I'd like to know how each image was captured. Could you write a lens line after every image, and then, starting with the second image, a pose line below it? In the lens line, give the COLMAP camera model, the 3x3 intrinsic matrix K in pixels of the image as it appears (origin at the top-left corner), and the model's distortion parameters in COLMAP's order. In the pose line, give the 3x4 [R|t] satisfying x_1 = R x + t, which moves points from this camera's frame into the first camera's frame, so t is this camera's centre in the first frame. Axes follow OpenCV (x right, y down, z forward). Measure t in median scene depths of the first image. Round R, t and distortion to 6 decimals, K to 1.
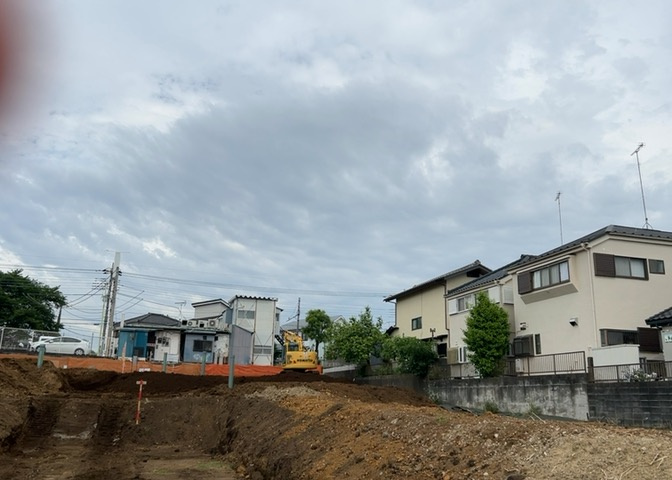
lens RADIAL K [[619.5, 0, 336.0], [0, 619.5, 241.4], [0, 0, 1]] dist [0.078918, -0.122950]
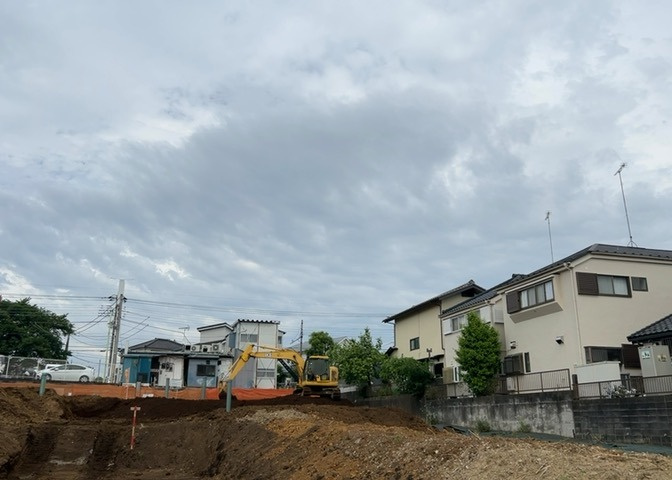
lens RADIAL K [[624.3, 0, 335.2], [0, 624.3, 244.7], [0, 0, 1]] dist [0.091999, -0.157609]
pose [[0.999534, -0.024753, -0.017850, 0.030836], [0.024289, 0.999374, -0.025706, -0.007718], [0.018475, 0.025261, 0.999510, -0.032557]]
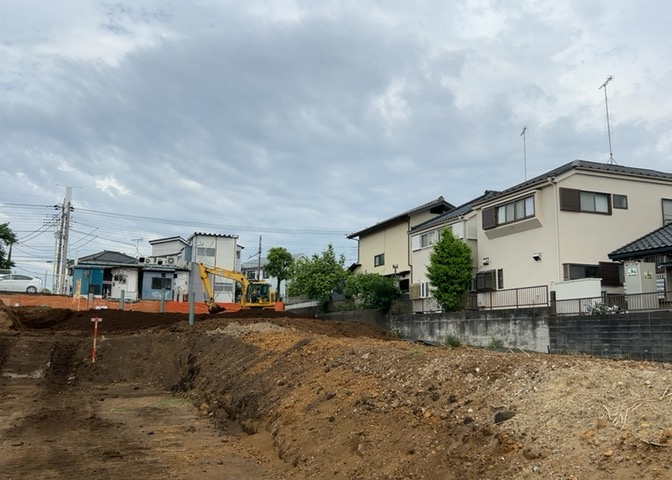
lens RADIAL K [[618.1, 0, 336.3], [0, 618.1, 240.9], [0, 0, 1]] dist [0.092531, -0.153598]
pose [[0.997904, -0.000116, 0.064715, -0.004805], [-0.006187, 0.995246, 0.097193, 0.007088], [-0.064419, -0.097390, 0.993159, 0.026146]]
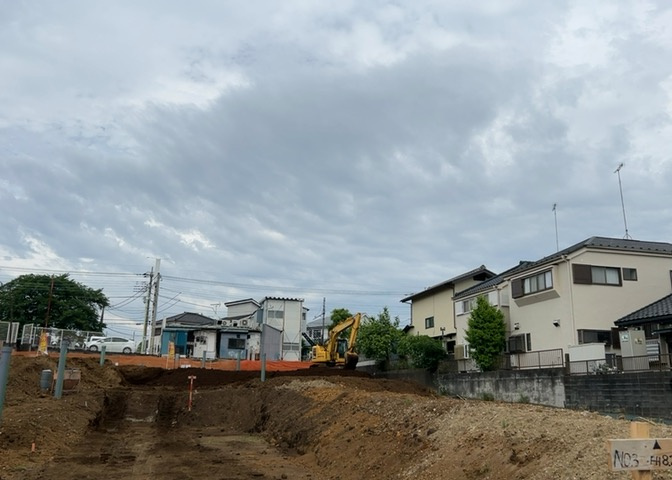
lens RADIAL K [[625.2, 0, 336.0], [0, 625.2, 242.9], [0, 0, 1]] dist [0.091769, -0.154631]
pose [[0.998813, -0.015738, -0.046108, 0.024241], [0.016349, 0.999783, 0.012907, -0.034982], [0.045894, -0.013646, 0.998853, -0.155382]]
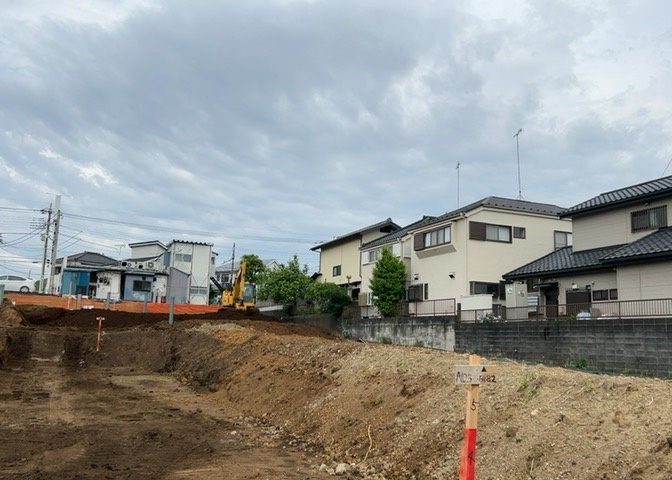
lens RADIAL K [[625.2, 0, 336.3], [0, 625.2, 241.3], [0, 0, 1]] dist [0.147800, -0.315496]
pose [[0.994796, 0.025523, 0.098637, 0.018662], [-0.034974, 0.994833, 0.095307, -0.043200], [-0.095695, -0.098260, 0.990549, -0.188753]]
